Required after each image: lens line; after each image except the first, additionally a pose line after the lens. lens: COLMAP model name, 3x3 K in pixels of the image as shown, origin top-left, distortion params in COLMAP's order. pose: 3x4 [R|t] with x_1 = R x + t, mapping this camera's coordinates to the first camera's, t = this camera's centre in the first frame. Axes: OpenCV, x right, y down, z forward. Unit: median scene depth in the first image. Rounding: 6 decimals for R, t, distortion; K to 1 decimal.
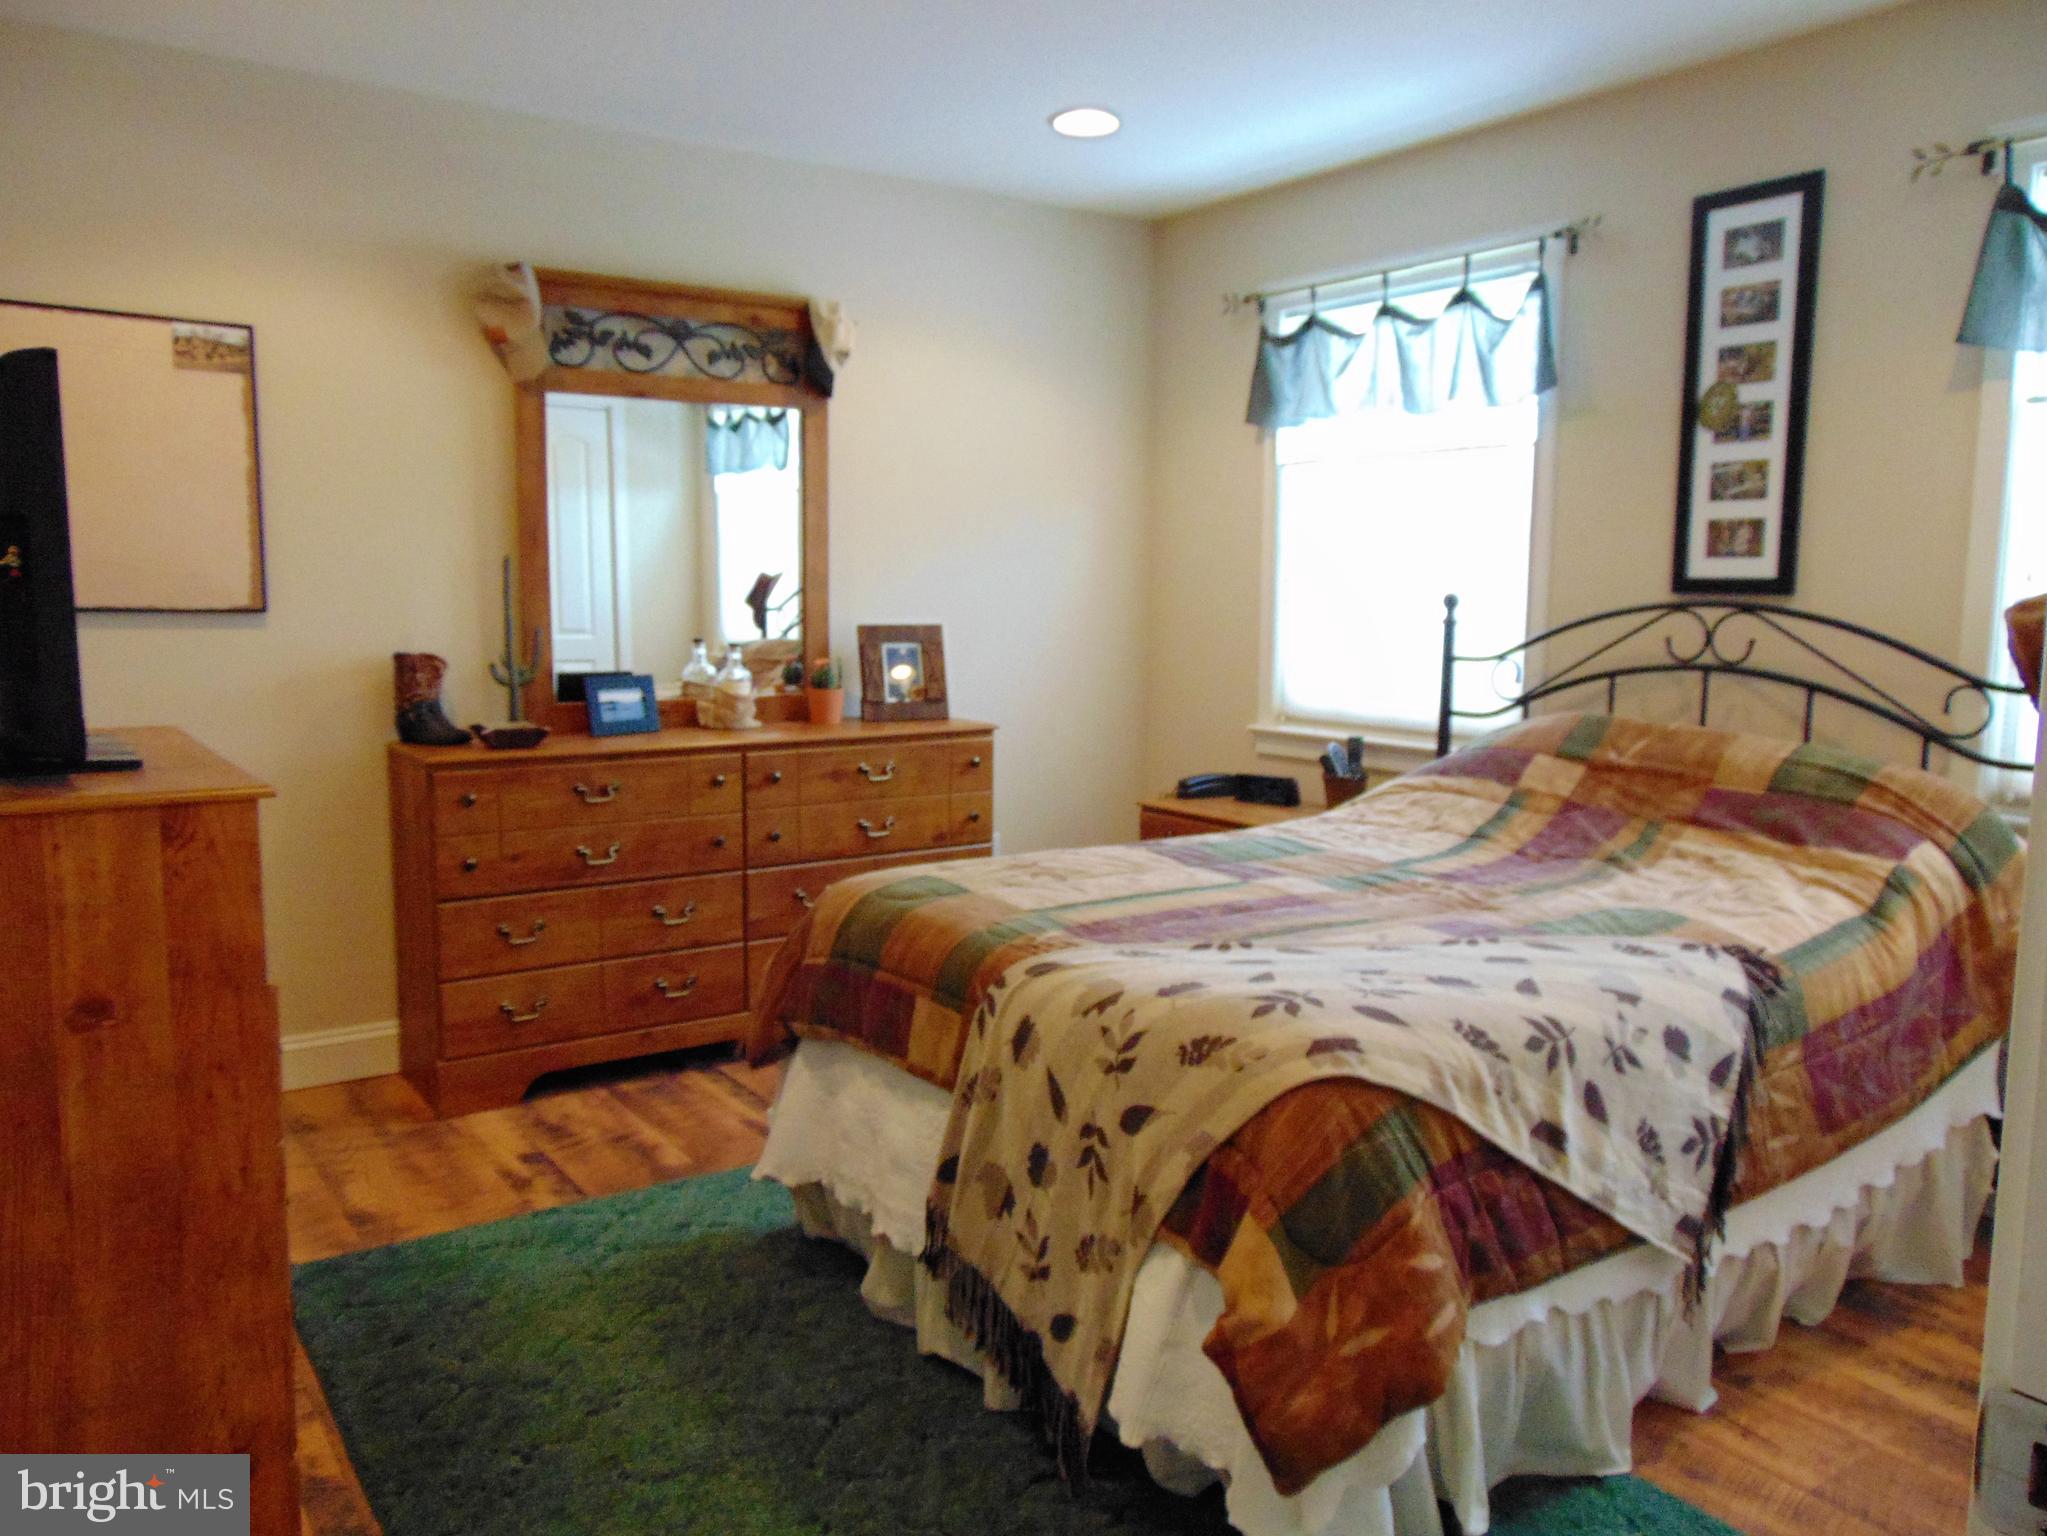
lens RADIAL K [[1537.9, 0, 1020.3], [0, 1537.9, 765.3], [0, 0, 1]] dist [-0.032707, 0.068635]
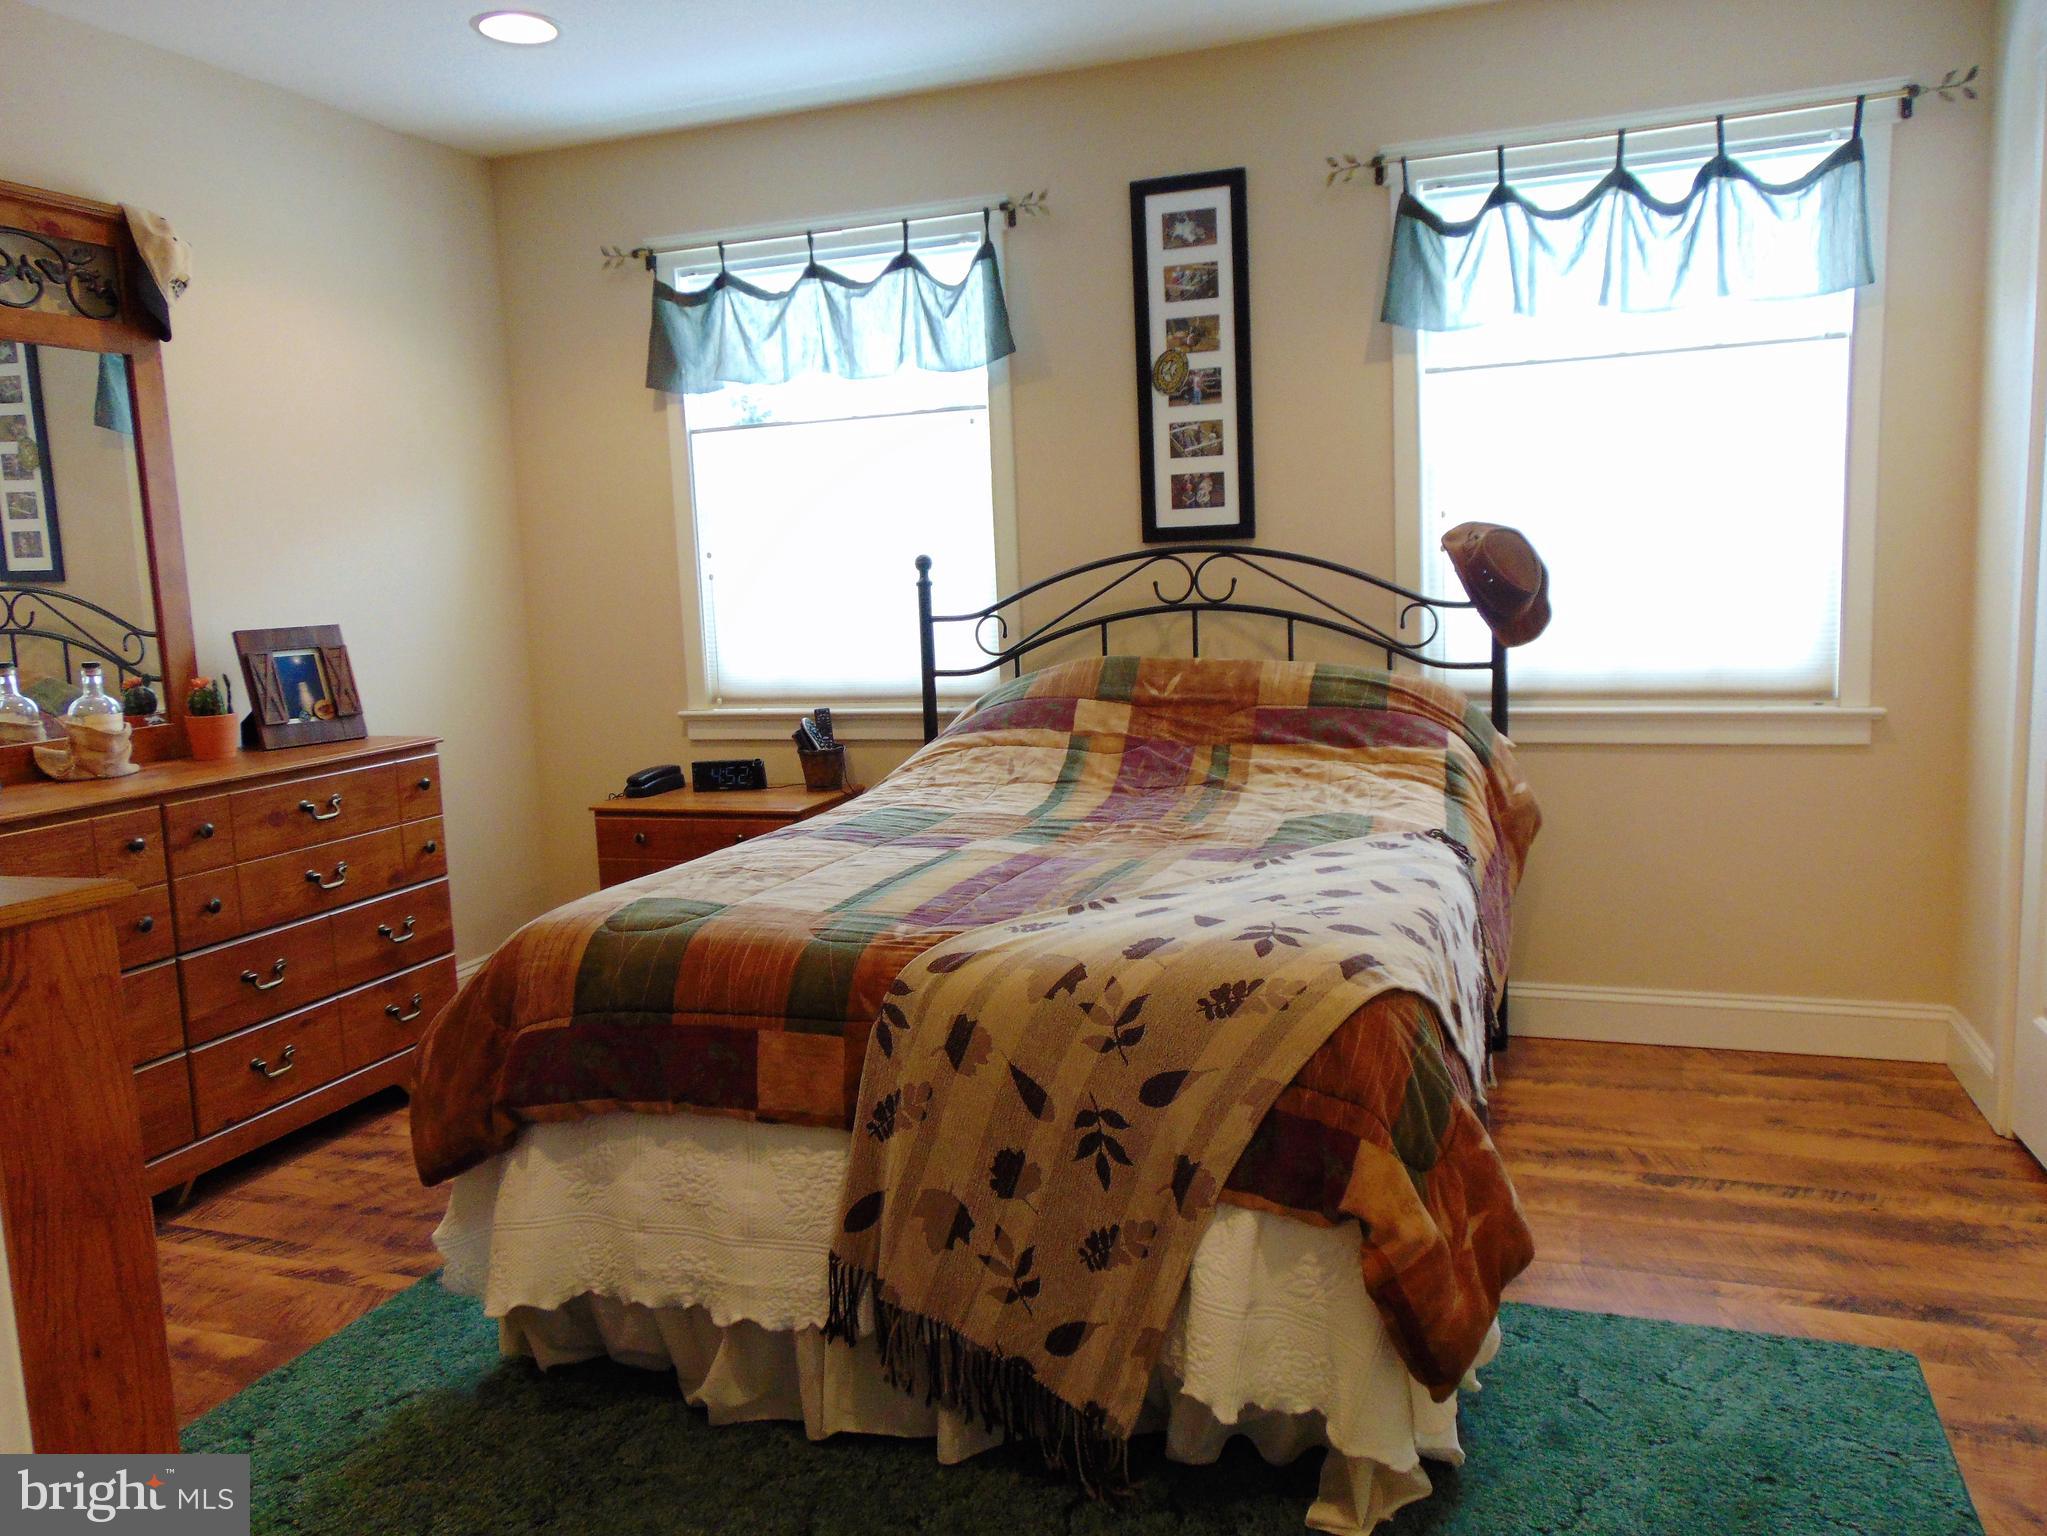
lens RADIAL K [[1537.9, 0, 1026.5], [0, 1537.9, 765.1], [0, 0, 1]] dist [-0.032707, 0.068635]
pose [[0.814718, -0.118064, 0.567711, -0.303479], [0.116727, 0.992403, 0.038870, -0.007671], [-0.567988, 0.034599, 0.822310, 0.159811]]
